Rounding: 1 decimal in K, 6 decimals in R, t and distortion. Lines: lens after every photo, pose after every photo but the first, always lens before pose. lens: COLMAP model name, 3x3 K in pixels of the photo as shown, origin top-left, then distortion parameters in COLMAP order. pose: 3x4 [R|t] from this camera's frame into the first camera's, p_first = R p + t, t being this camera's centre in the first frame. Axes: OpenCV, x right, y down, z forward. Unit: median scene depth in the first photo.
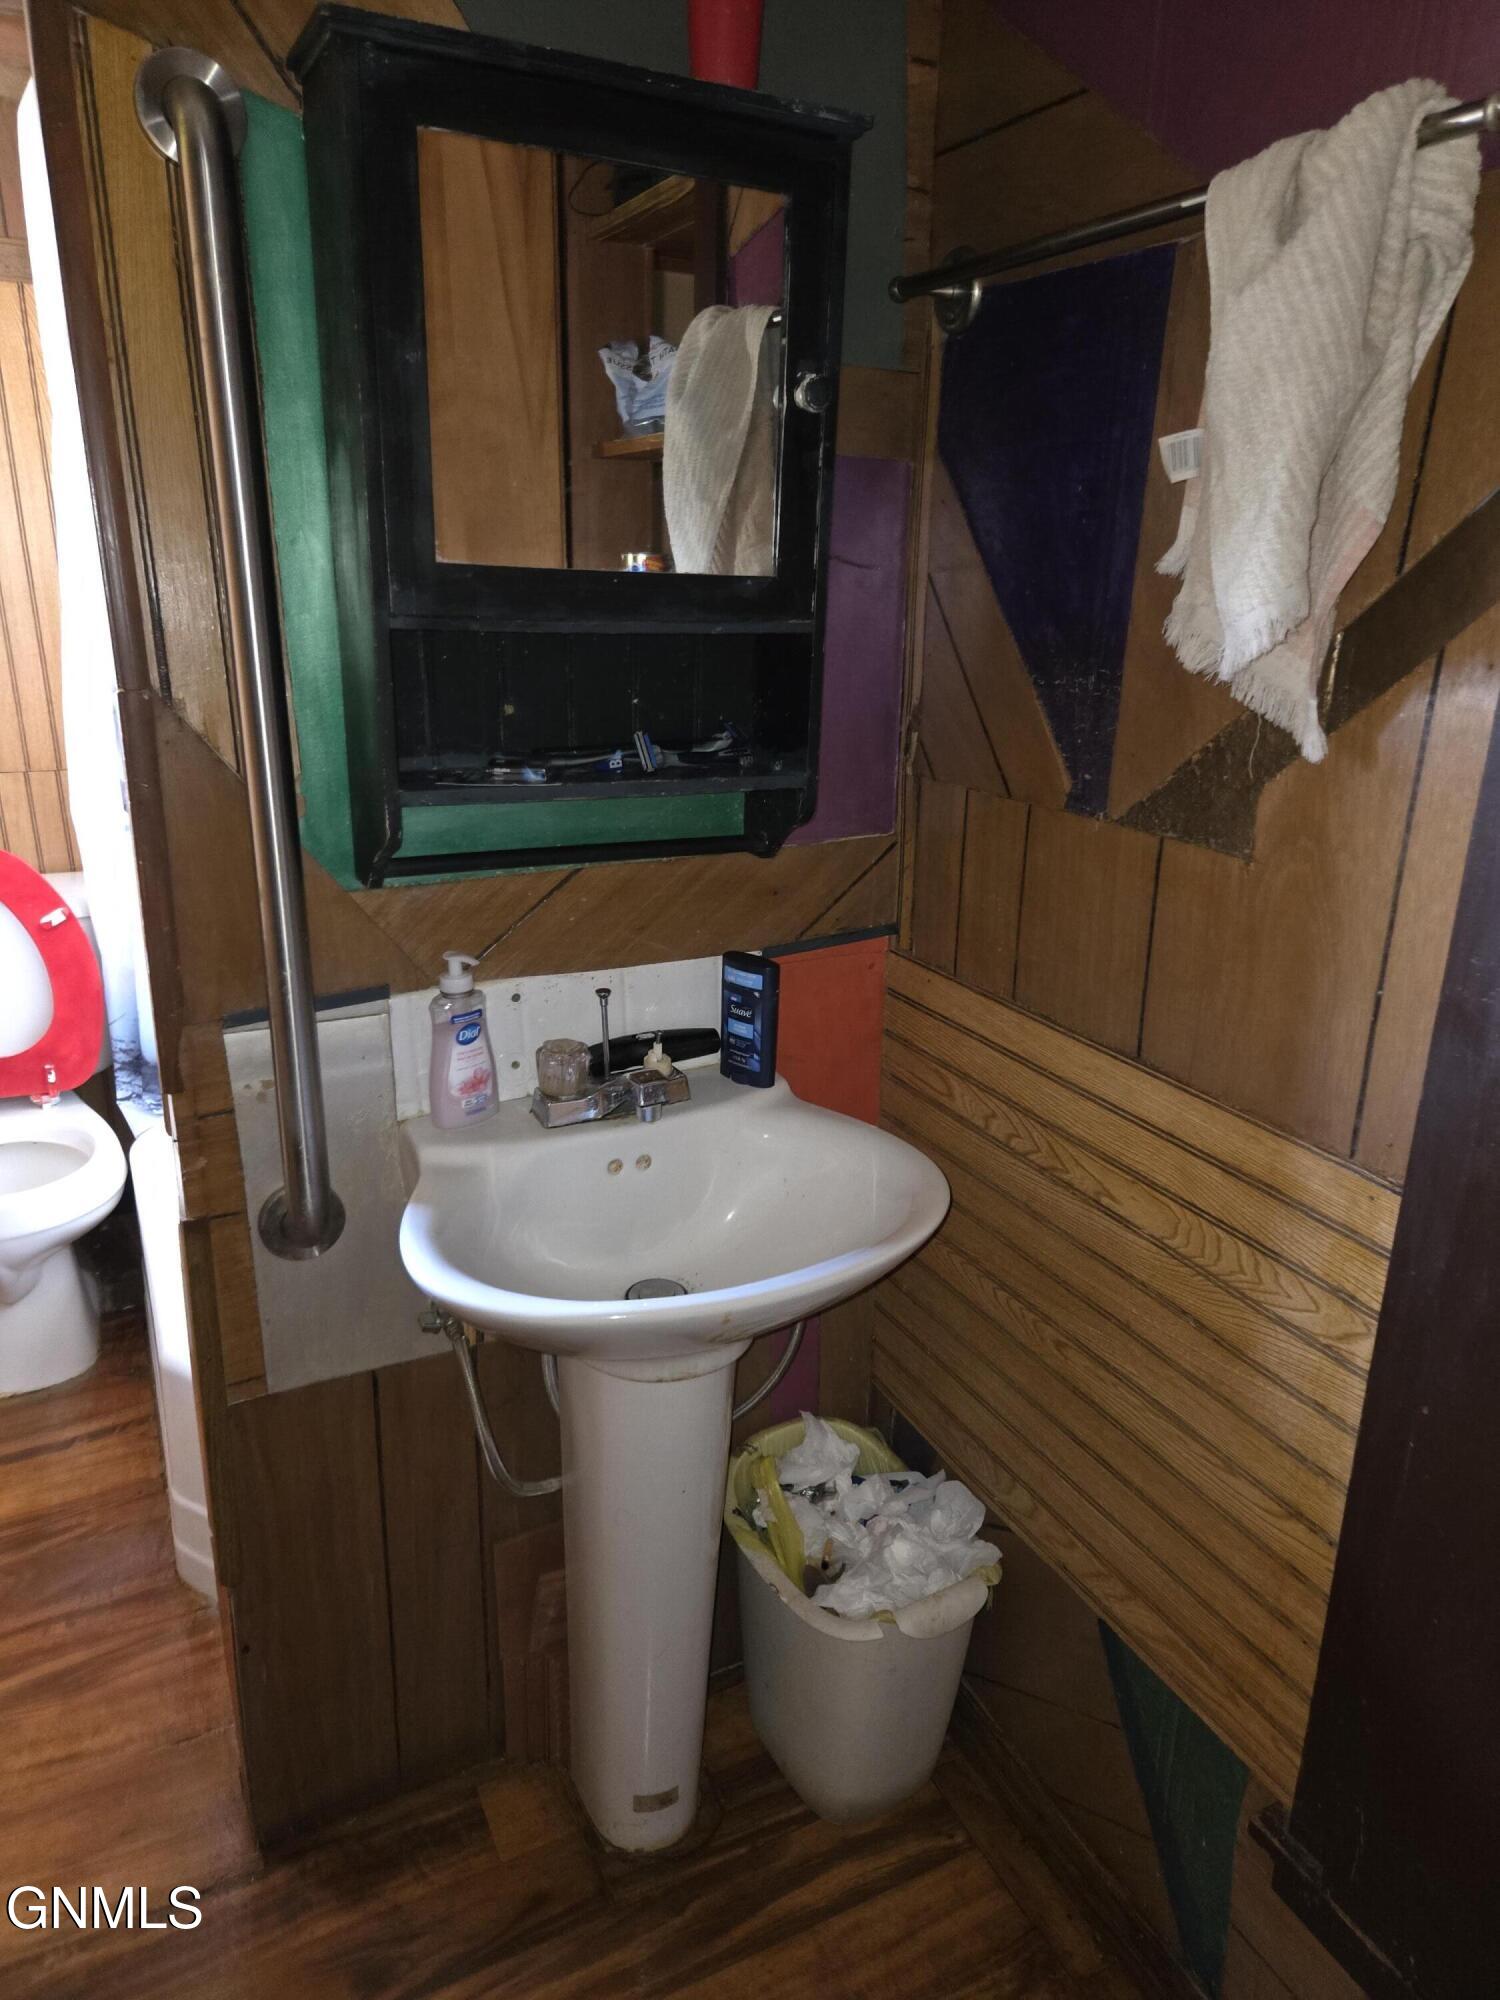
lens RADIAL K [[1349.5, 0, 750.8], [0, 1349.5, 1000.2], [0, 0, 1]] dist [0.079057, -0.035711]
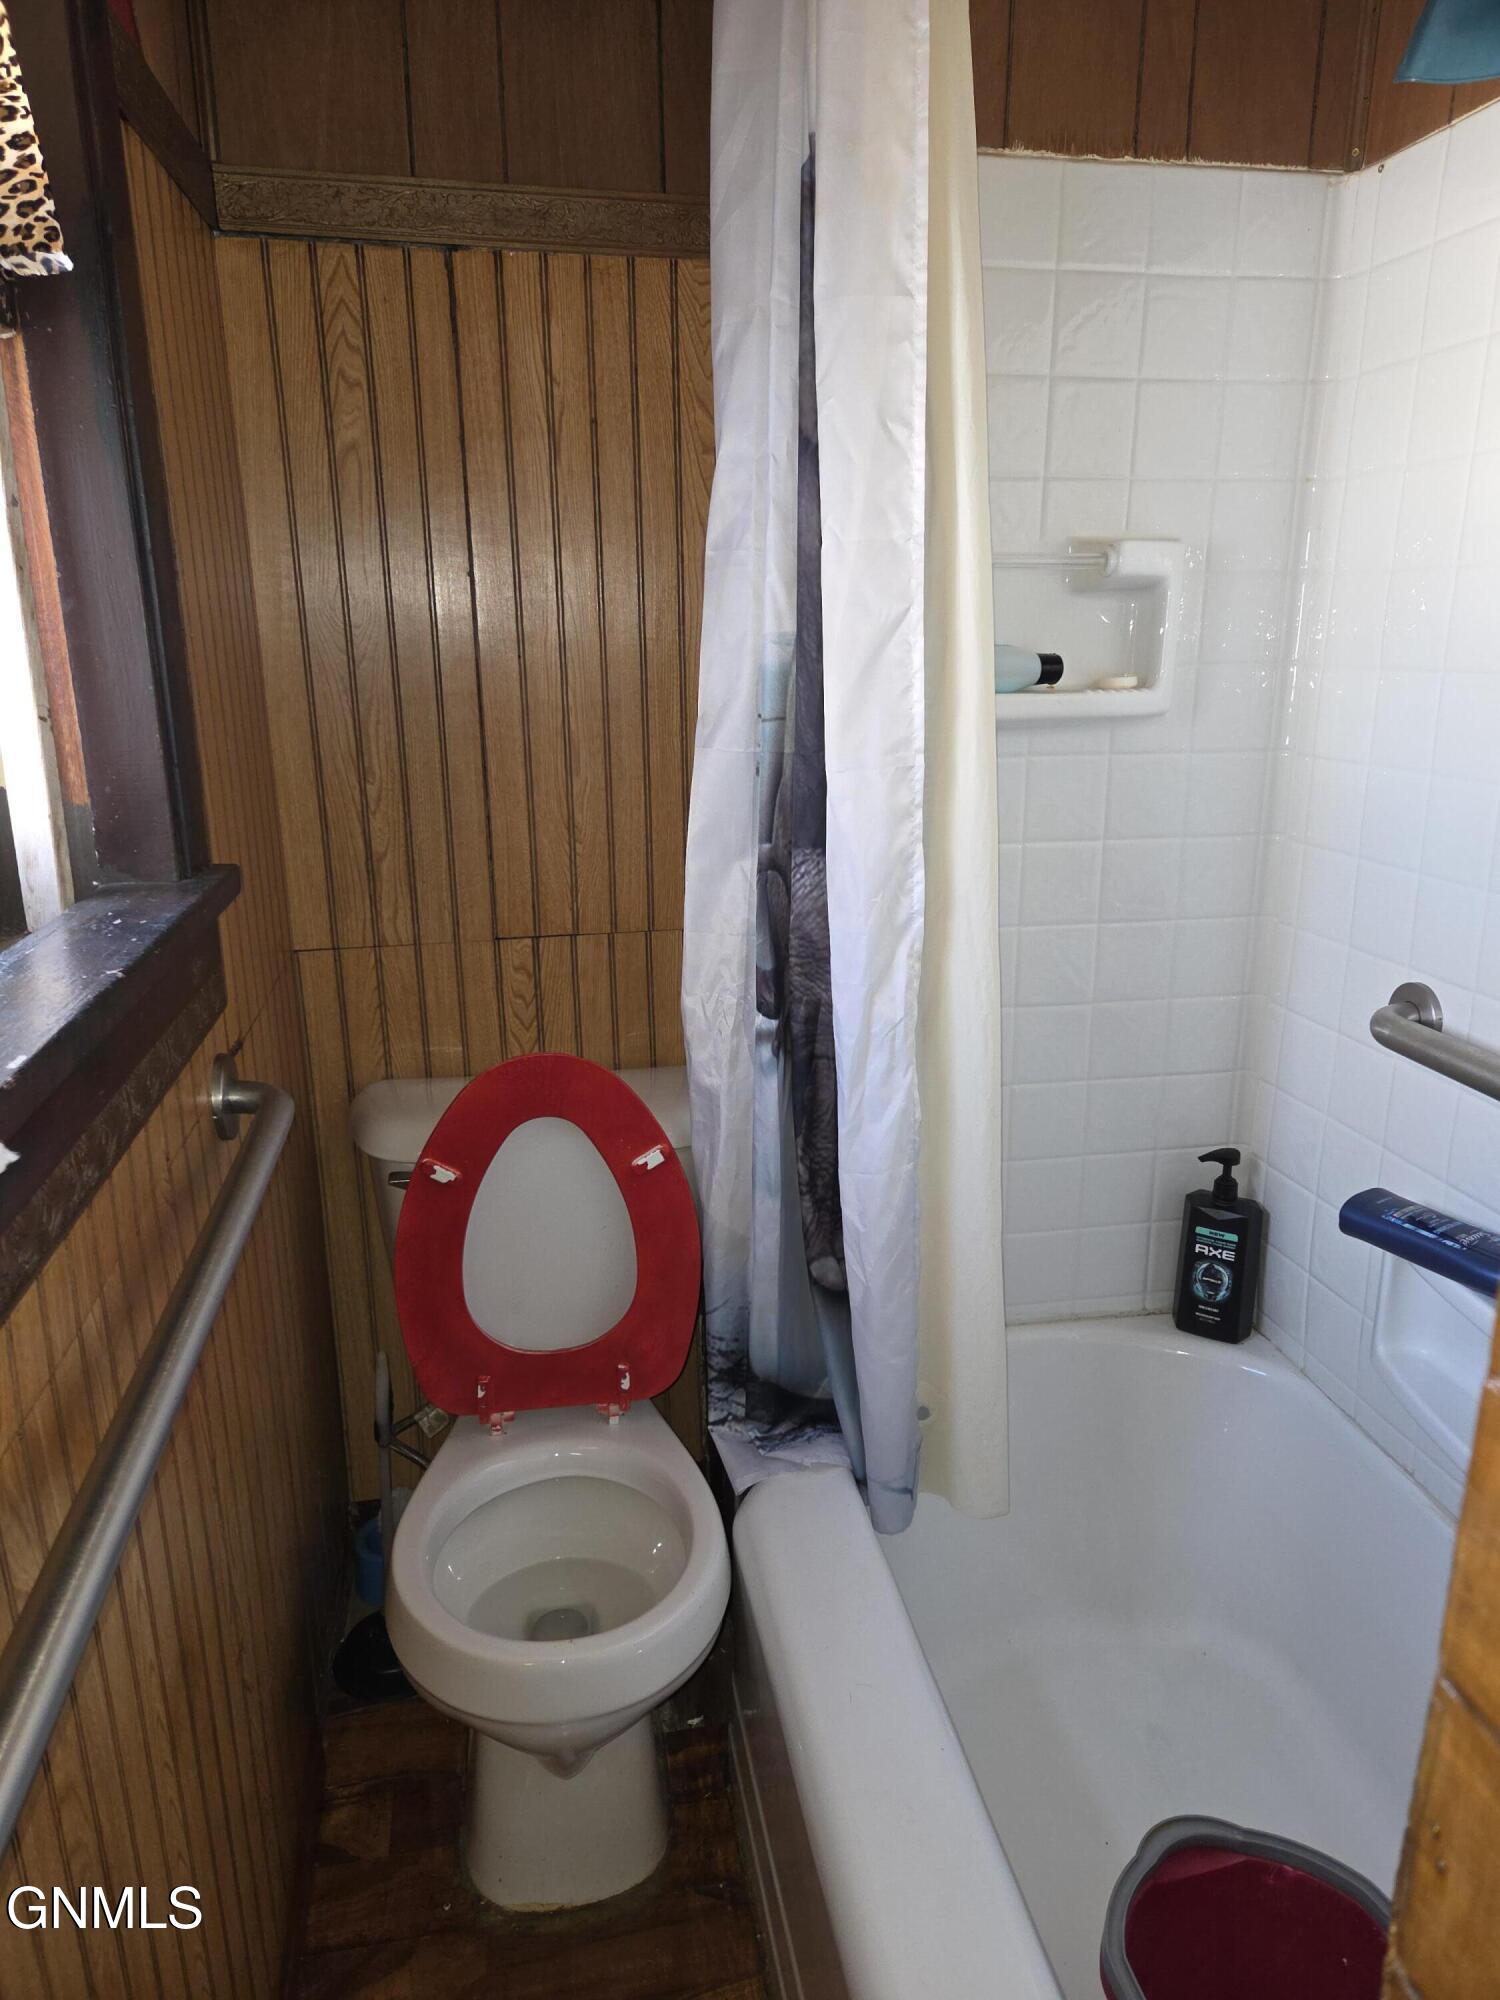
lens RADIAL K [[1349.5, 0, 752.1], [0, 1349.5, 1004.4], [0, 0, 1]] dist [0.079057, -0.035711]
pose [[0.962883, 0.052842, -0.264696, -0.274215], [-0.063003, 0.997561, -0.030039, -0.116288], [0.262463, 0.045600, 0.963864, 0.346168]]
